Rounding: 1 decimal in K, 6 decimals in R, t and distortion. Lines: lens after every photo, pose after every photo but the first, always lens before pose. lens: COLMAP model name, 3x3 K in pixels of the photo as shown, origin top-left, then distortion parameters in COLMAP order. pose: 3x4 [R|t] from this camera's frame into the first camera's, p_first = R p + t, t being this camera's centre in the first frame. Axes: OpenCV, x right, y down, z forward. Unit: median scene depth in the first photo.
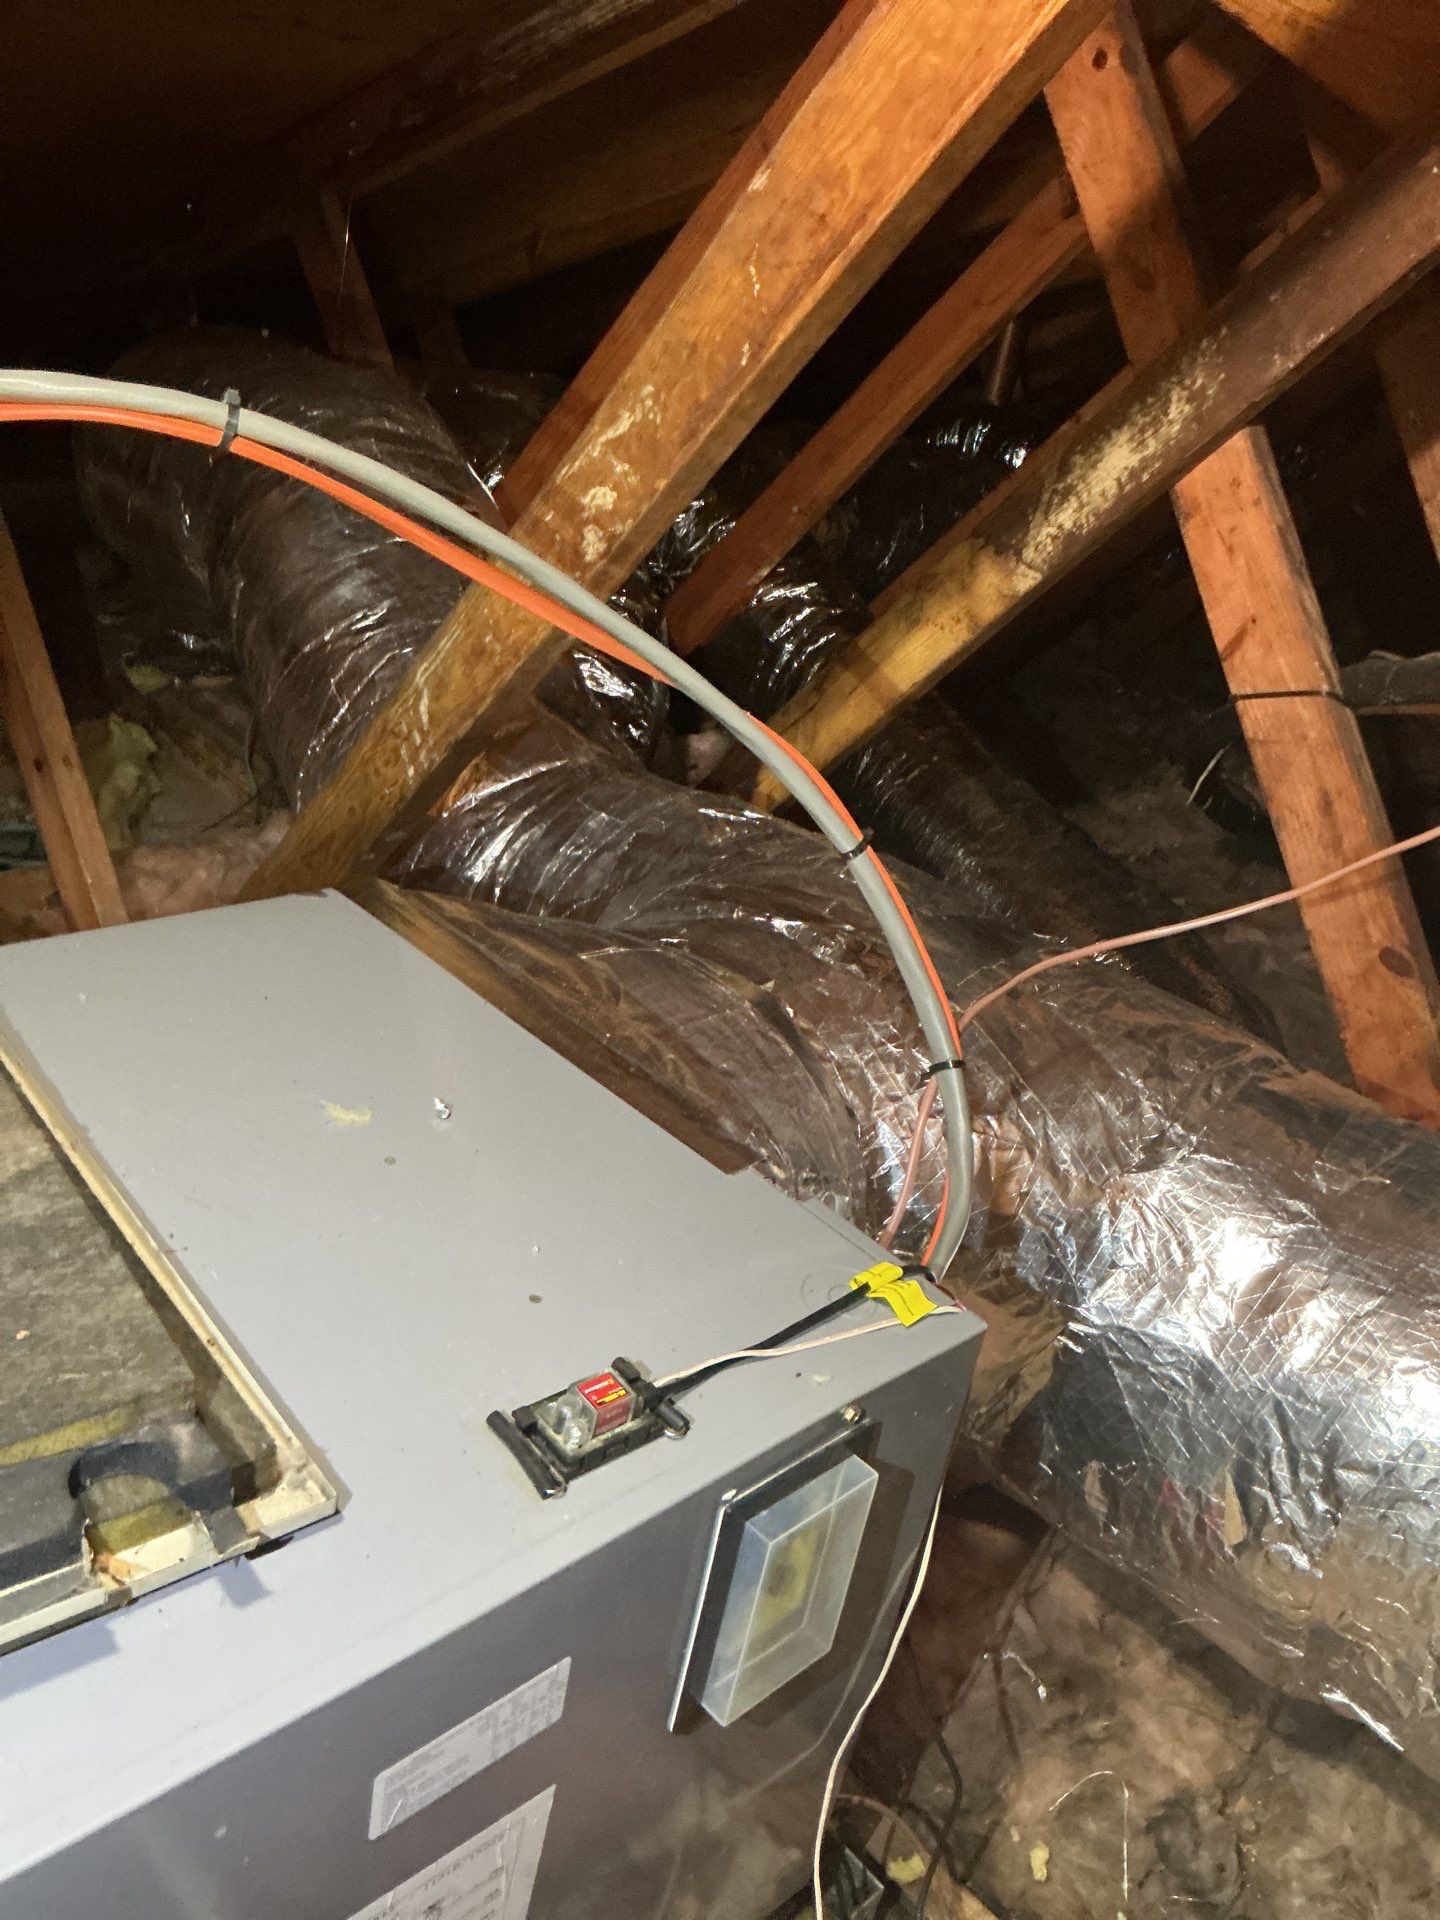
lens RADIAL K [[1578.5, 0, 720.0], [0, 1578.5, 960.0], [0, 0, 1]] dist [0.071196, -0.106258]
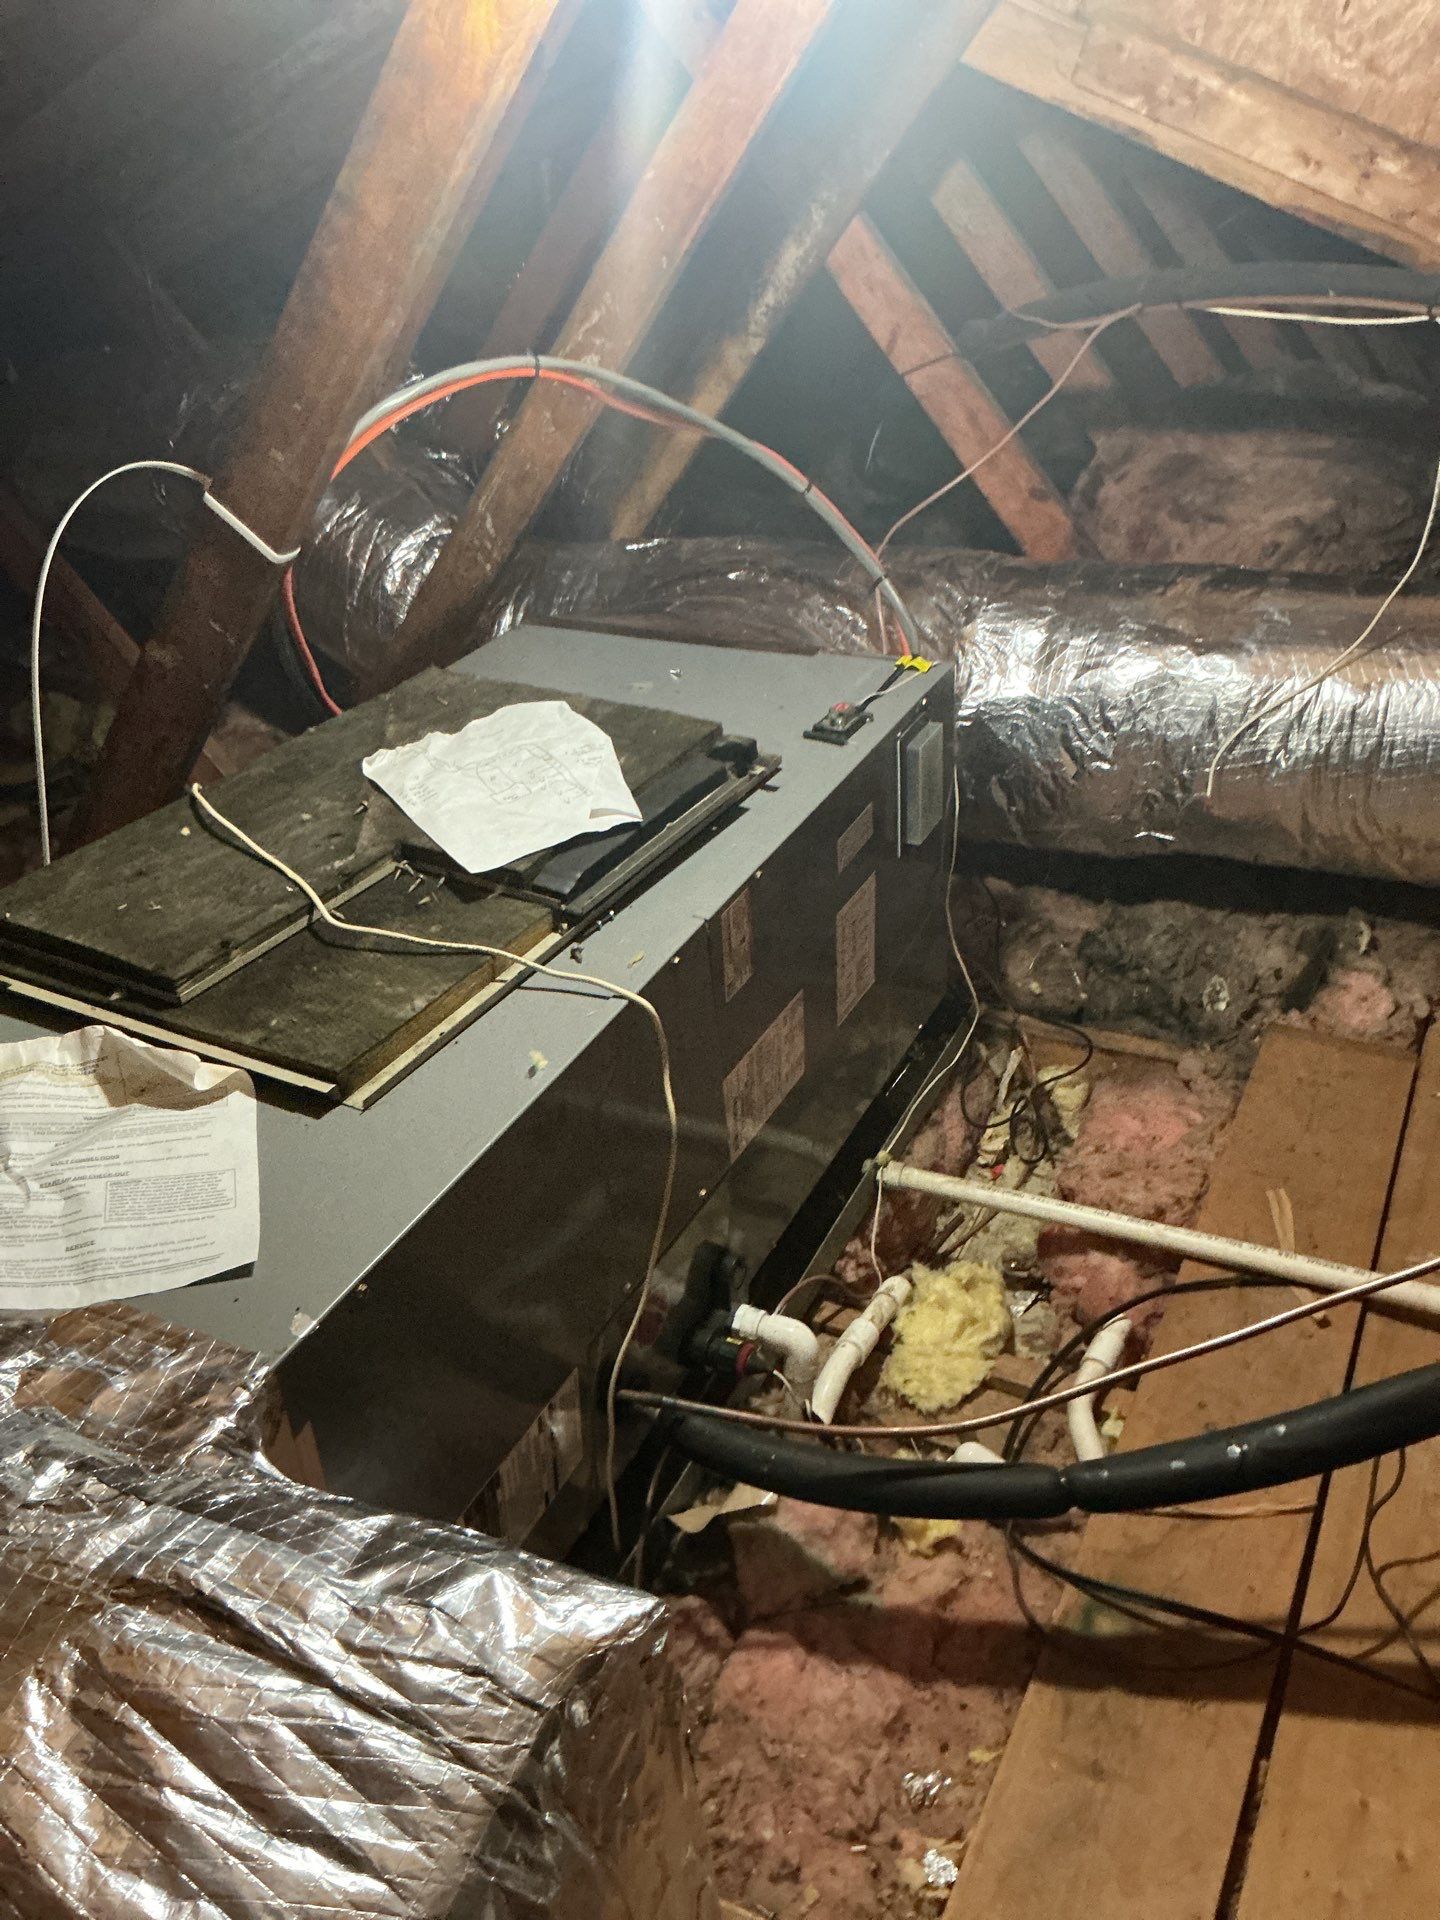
lens RADIAL K [[1578.5, 0, 720.0], [0, 1578.5, 960.0], [0, 0, 1]] dist [0.071196, -0.106258]
pose [[0.908452, -0.375527, 0.183561, -0.528362], [0.355046, 0.925014, 0.135245, 0.149891], [-0.220585, -0.057691, 0.973660, -0.848519]]
